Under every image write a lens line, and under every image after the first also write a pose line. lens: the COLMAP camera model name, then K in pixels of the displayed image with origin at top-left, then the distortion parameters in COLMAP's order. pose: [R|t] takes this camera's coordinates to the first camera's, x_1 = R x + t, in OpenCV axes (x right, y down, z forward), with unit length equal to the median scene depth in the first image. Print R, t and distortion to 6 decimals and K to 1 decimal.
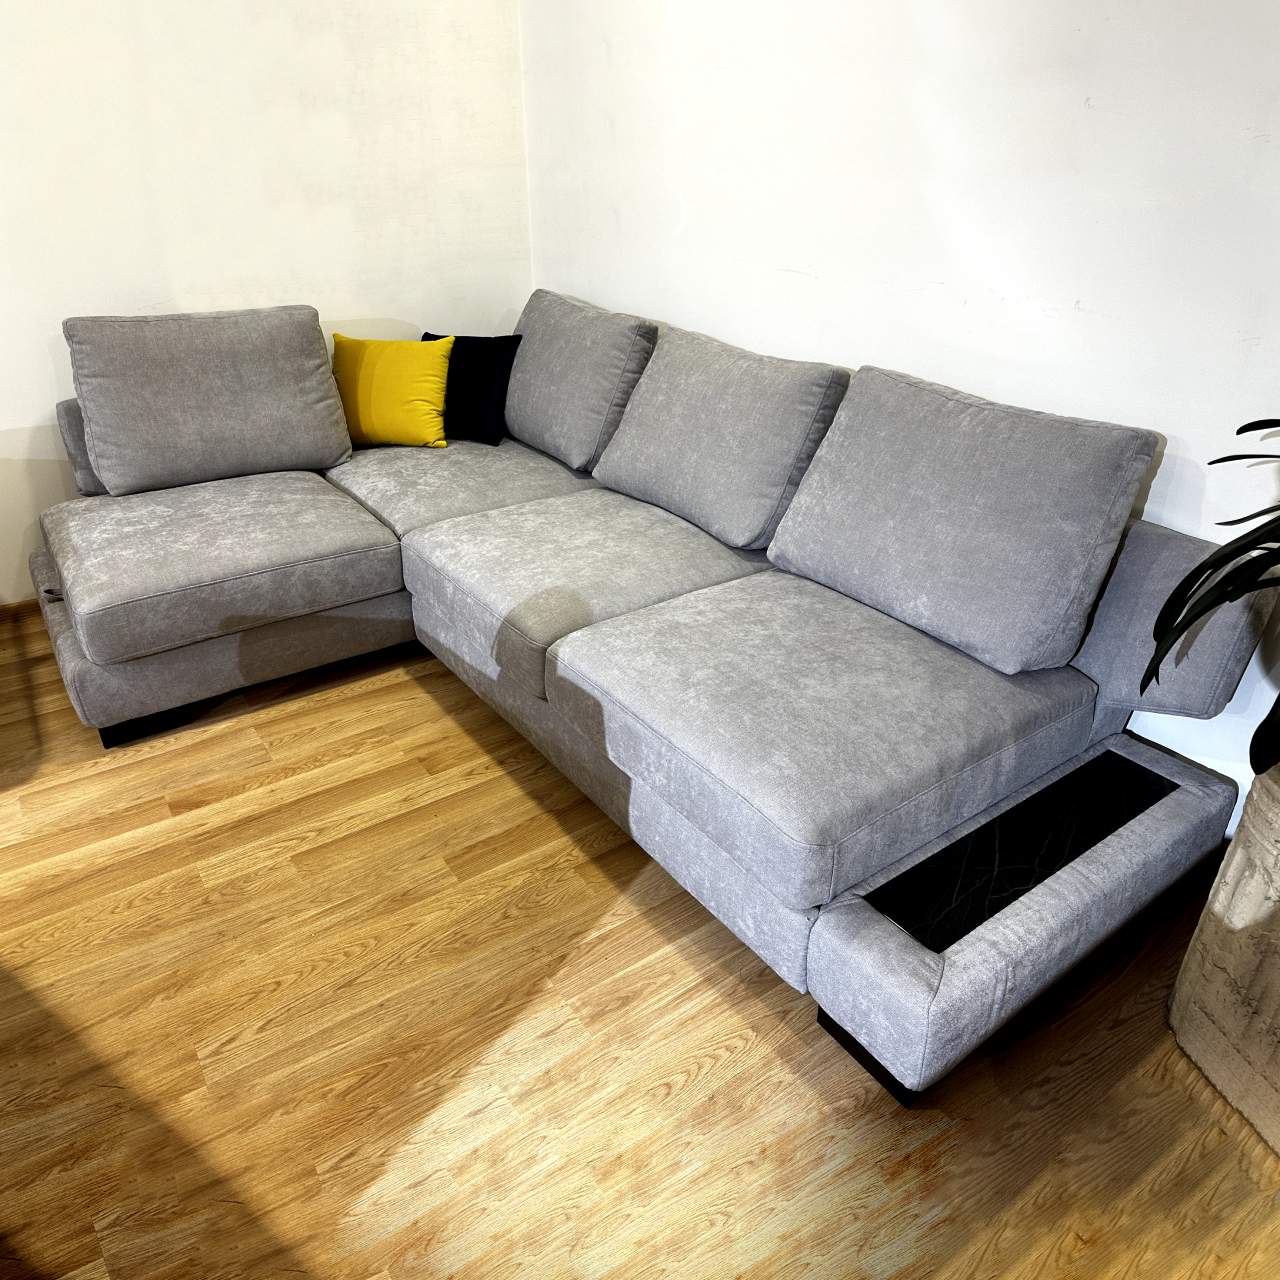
lens RADIAL K [[913.0, 0, 640.0], [0, 913.0, 640.0], [0, 0, 1]] dist [0.051033, -0.070233]
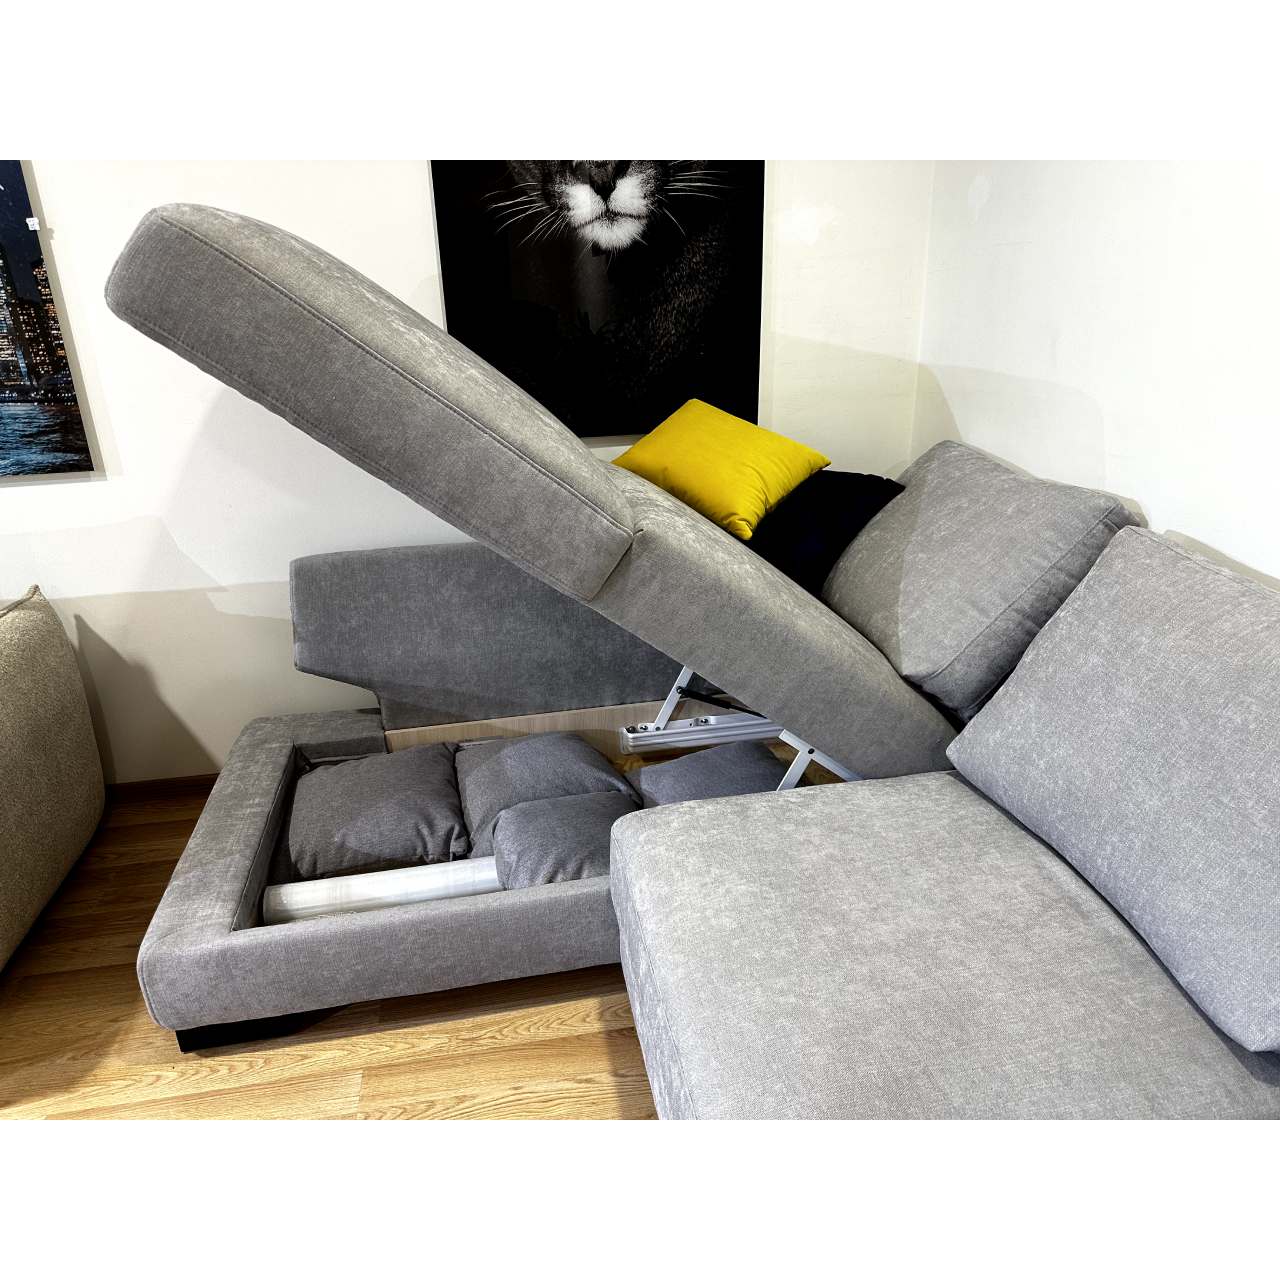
lens RADIAL K [[913.1, 0, 626.5], [0, 913.1, 645.0], [0, 0, 1]] dist [0.049843, -0.066497]
pose [[0.902813, 0.126346, -0.411054, -0.005040], [-0.167905, 0.983560, -0.066460, -0.224124], [0.395899, 0.129019, 0.909185, 0.465109]]
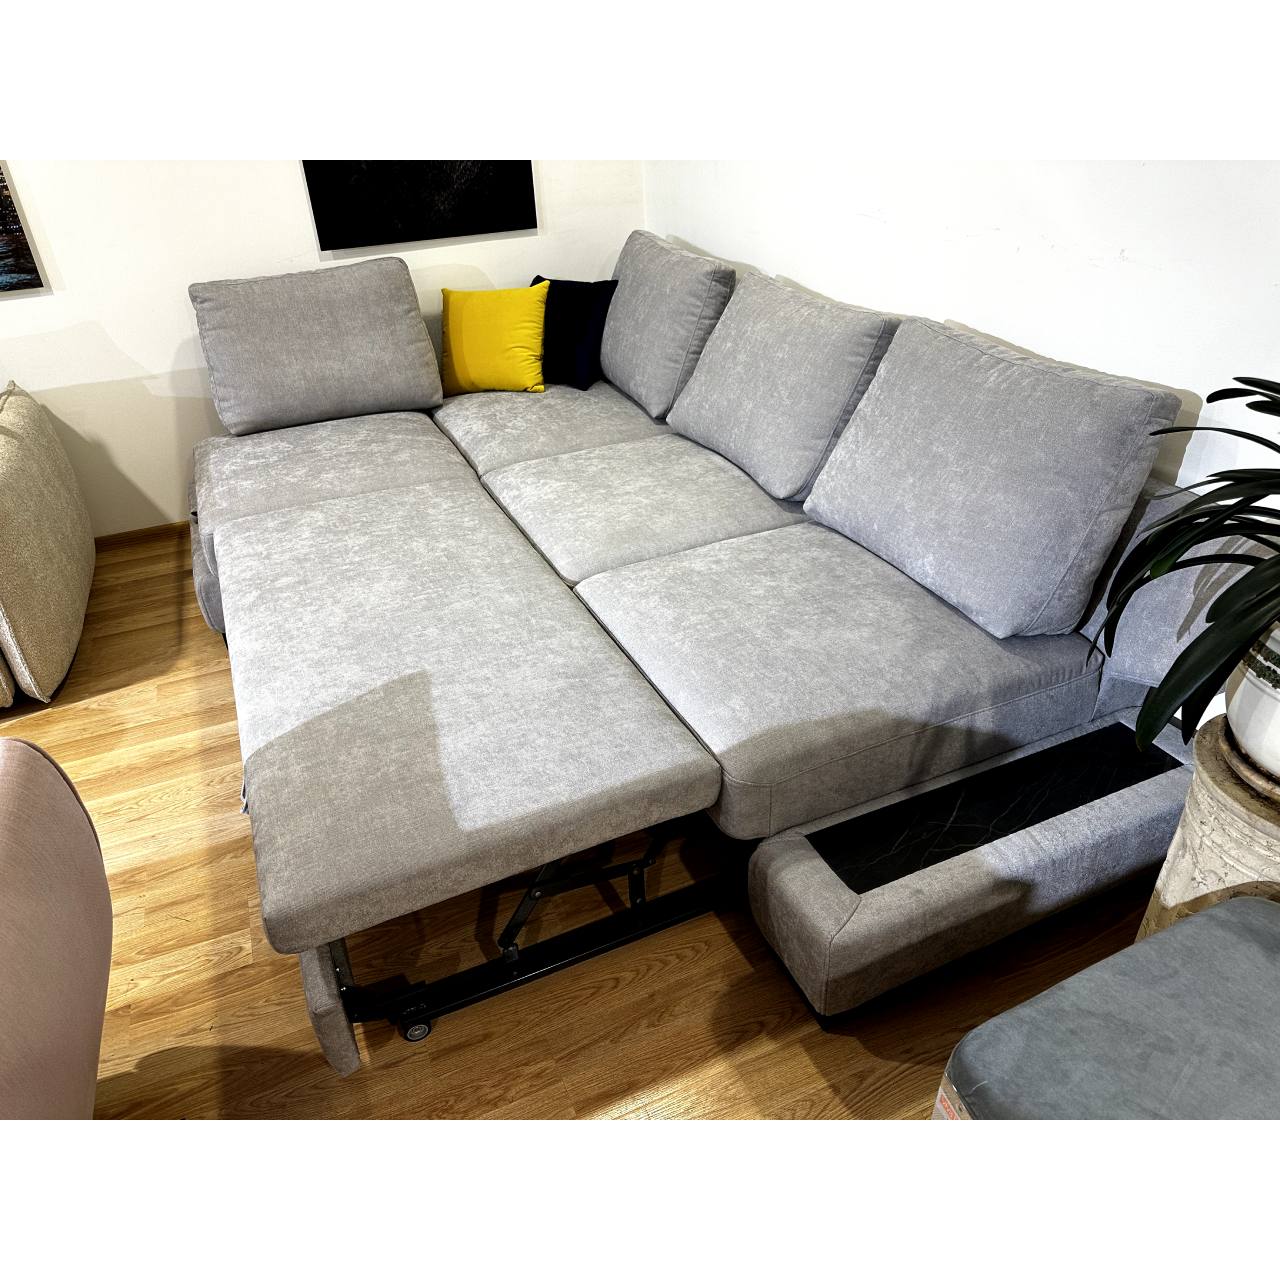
lens RADIAL K [[902.7, 0, 635.3], [0, 902.7, 651.8], [0, 0, 1]] dist [0.094035, -0.175986]
pose [[0.977993, 0.069371, -0.196767, 0.169355], [-0.053144, 0.994826, 0.086588, -0.010180], [0.201756, -0.074225, 0.976619, -0.039723]]
